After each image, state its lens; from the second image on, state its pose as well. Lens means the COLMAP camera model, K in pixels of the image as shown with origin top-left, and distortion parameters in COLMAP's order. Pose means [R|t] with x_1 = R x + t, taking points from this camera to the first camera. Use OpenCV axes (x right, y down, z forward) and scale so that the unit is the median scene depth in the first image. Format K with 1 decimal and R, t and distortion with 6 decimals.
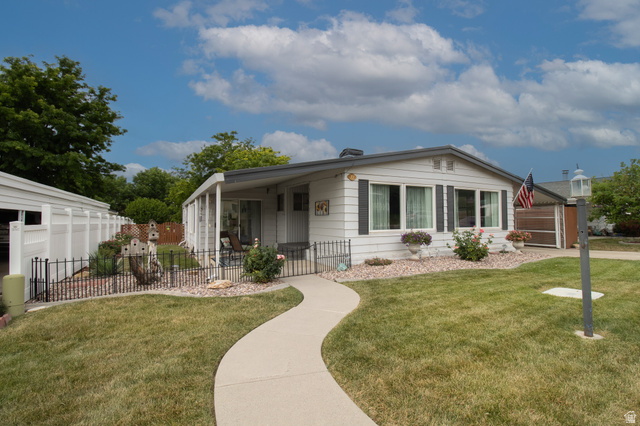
lens RADIAL K [[298.1, 0, 313.5], [0, 298.1, 211.1], [0, 0, 1]] dist [-0.001188, -0.001032]
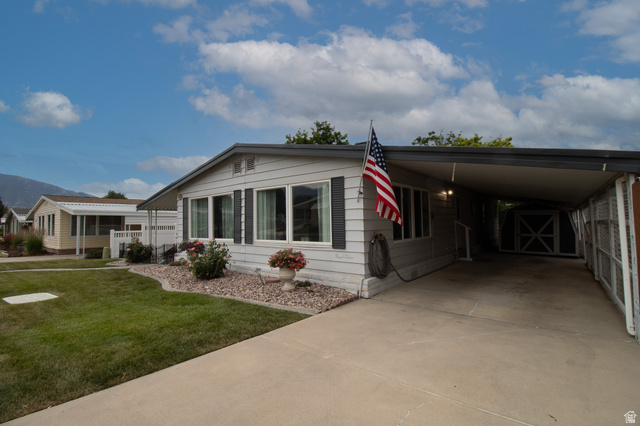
lens RADIAL K [[298.1, 0, 323.4], [0, 298.1, 211.8], [0, 0, 1]] dist [-0.001188, -0.001032]
pose [[0.414624, -0.045570, -0.908851, 1.322092], [0.039333, 0.998709, -0.032131, 0.014146], [0.909142, -0.022426, 0.415881, 0.861521]]
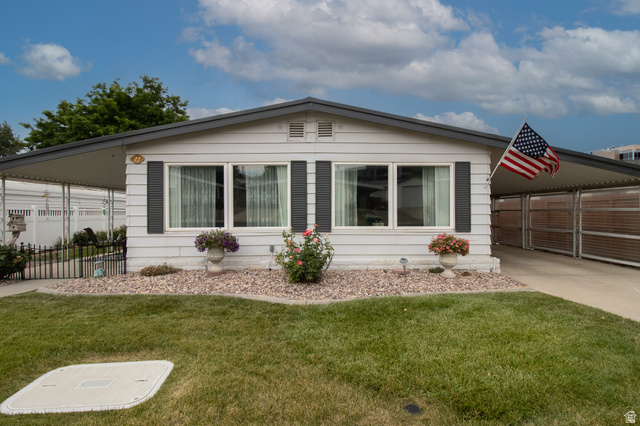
lens RADIAL K [[298.1, 0, 324.2], [0, 298.1, 216.8], [0, 0, 1]] dist [-0.001188, -0.001032]
pose [[0.898304, 0.010794, -0.439241, 0.760495], [0.013957, 0.998493, 0.053081, 0.000911], [0.439152, -0.053813, 0.896800, 0.428353]]
